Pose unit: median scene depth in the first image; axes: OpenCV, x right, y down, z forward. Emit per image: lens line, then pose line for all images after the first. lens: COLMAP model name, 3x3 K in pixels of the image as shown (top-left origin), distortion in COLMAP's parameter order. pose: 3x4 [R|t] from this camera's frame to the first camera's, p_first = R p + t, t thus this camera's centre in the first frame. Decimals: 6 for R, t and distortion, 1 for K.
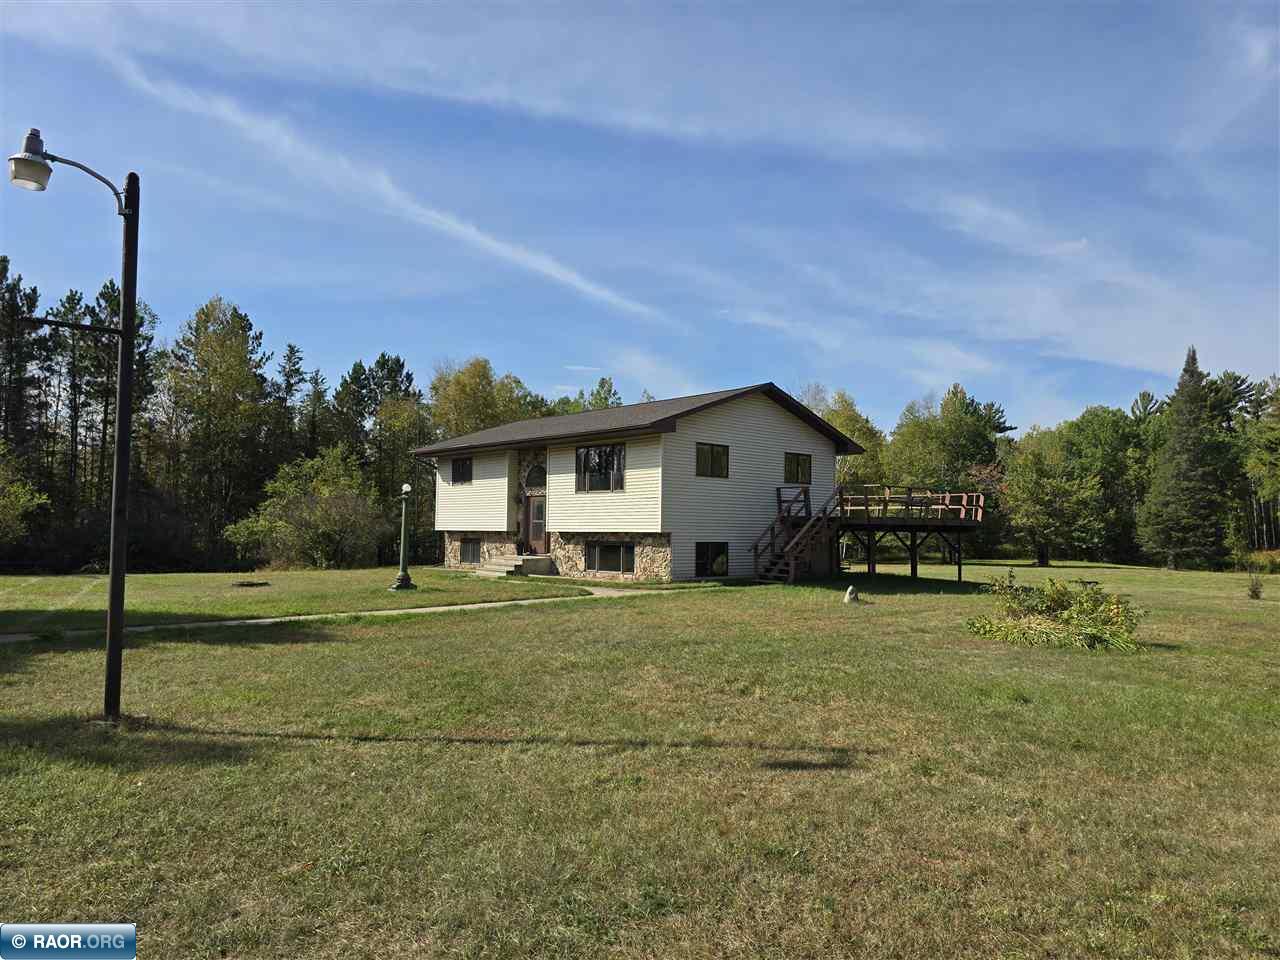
lens RADIAL K [[880.8, 0, 640.0], [0, 880.8, 480.0], [0, 0, 1]] dist [0.077733, -0.078208]
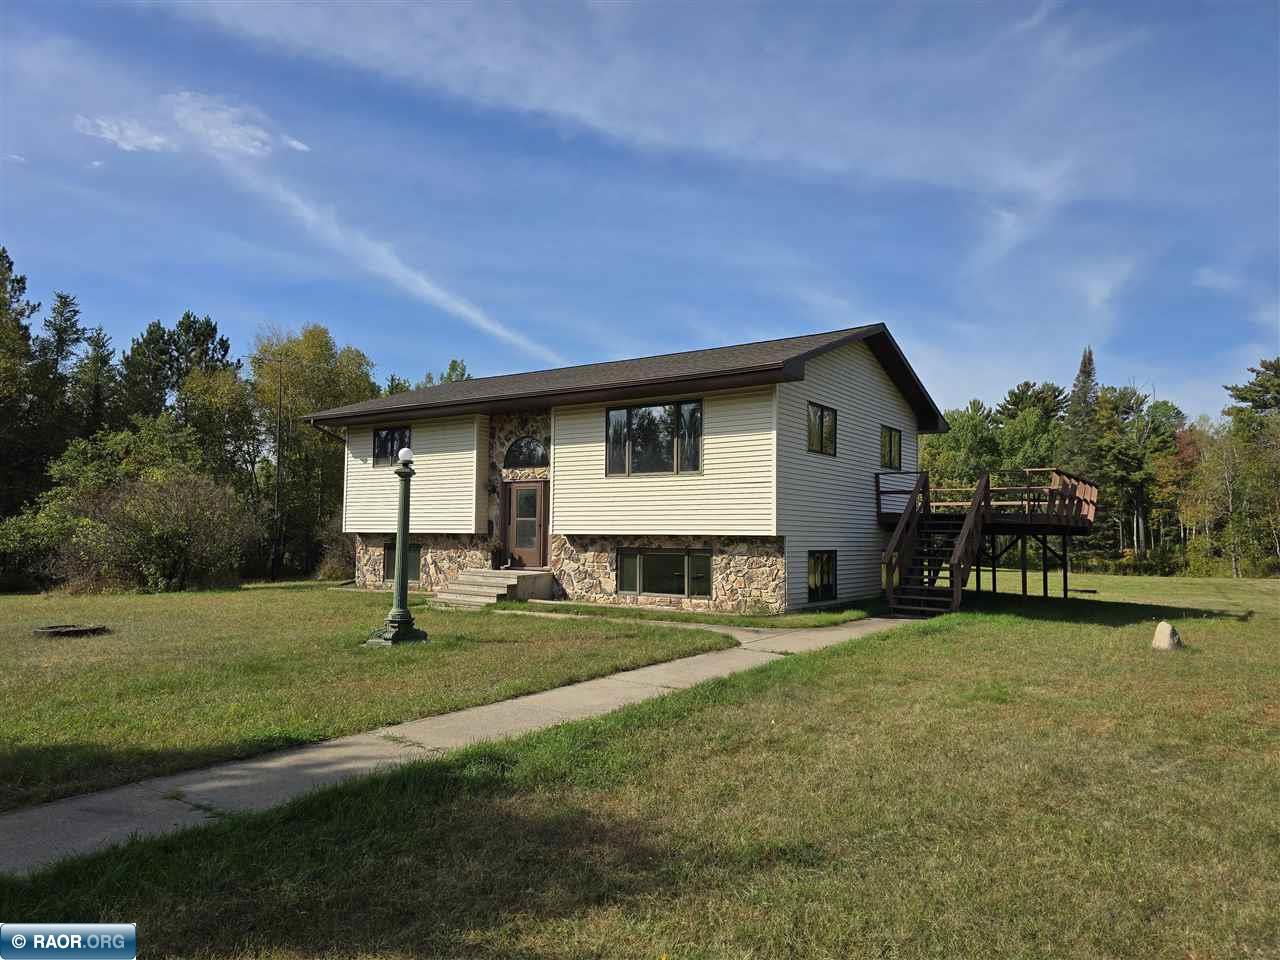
lens RADIAL K [[880.8, 0, 640.0], [0, 880.8, 480.0], [0, 0, 1]] dist [0.077733, -0.078208]
pose [[0.975511, 0.013426, 0.219540, -0.174514], [-0.012828, 0.999909, -0.004150, 0.017949], [-0.219576, 0.001233, 0.975595, 0.309776]]
